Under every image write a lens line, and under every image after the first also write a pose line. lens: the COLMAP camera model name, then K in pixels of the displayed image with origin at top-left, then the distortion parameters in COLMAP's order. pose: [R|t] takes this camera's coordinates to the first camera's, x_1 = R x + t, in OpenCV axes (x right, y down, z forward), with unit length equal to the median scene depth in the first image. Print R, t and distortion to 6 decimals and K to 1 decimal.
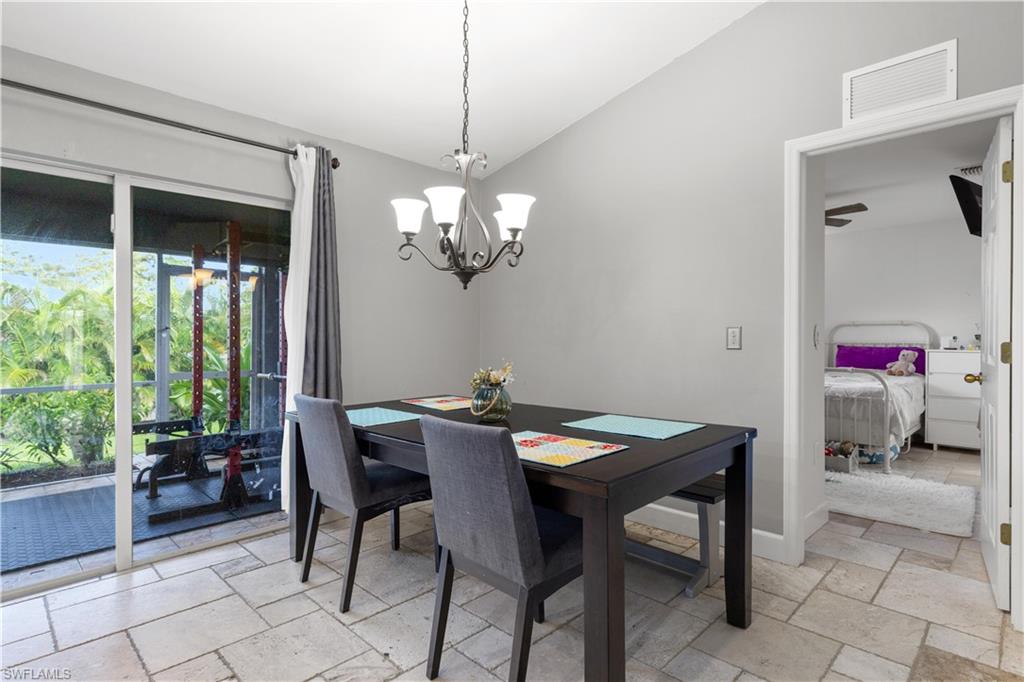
lens RADIAL K [[523.0, 0, 512.8], [0, 523.0, 343.6], [0, 0, 1]] dist [-0.000950, 0.000337]
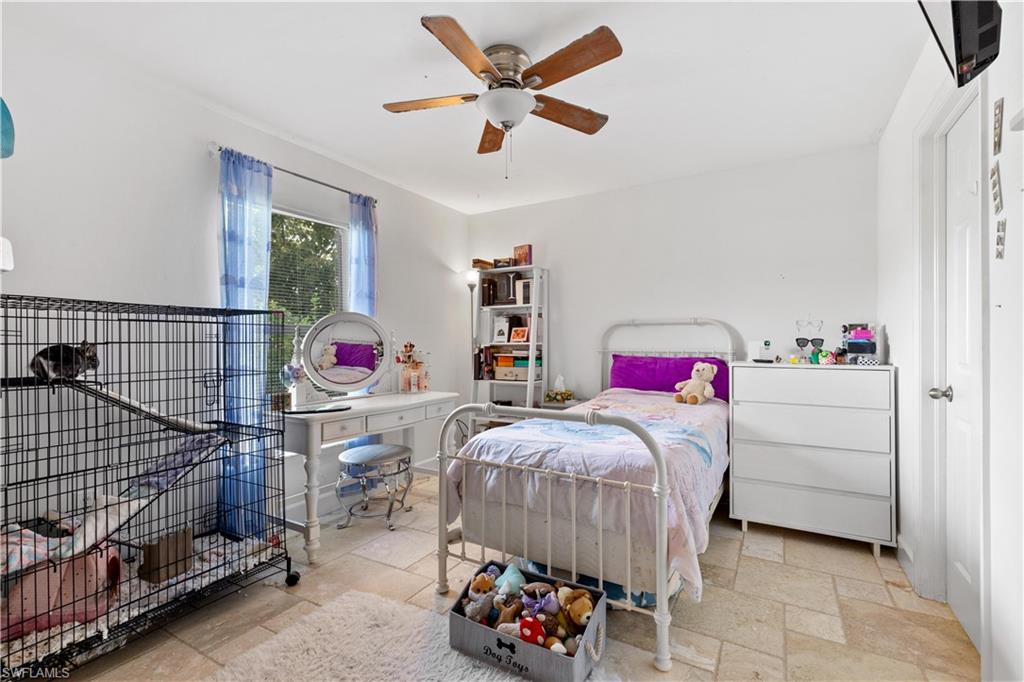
lens RADIAL K [[461.4, 0, 508.4], [0, 461.4, 342.6], [0, 0, 1]] dist [-0.002134, -0.000047]
pose [[0.969691, 0.000543, 0.244333, 0.391747], [0.003235, 0.999881, -0.015063, -0.004478], [-0.244312, 0.015397, 0.969574, 0.518347]]
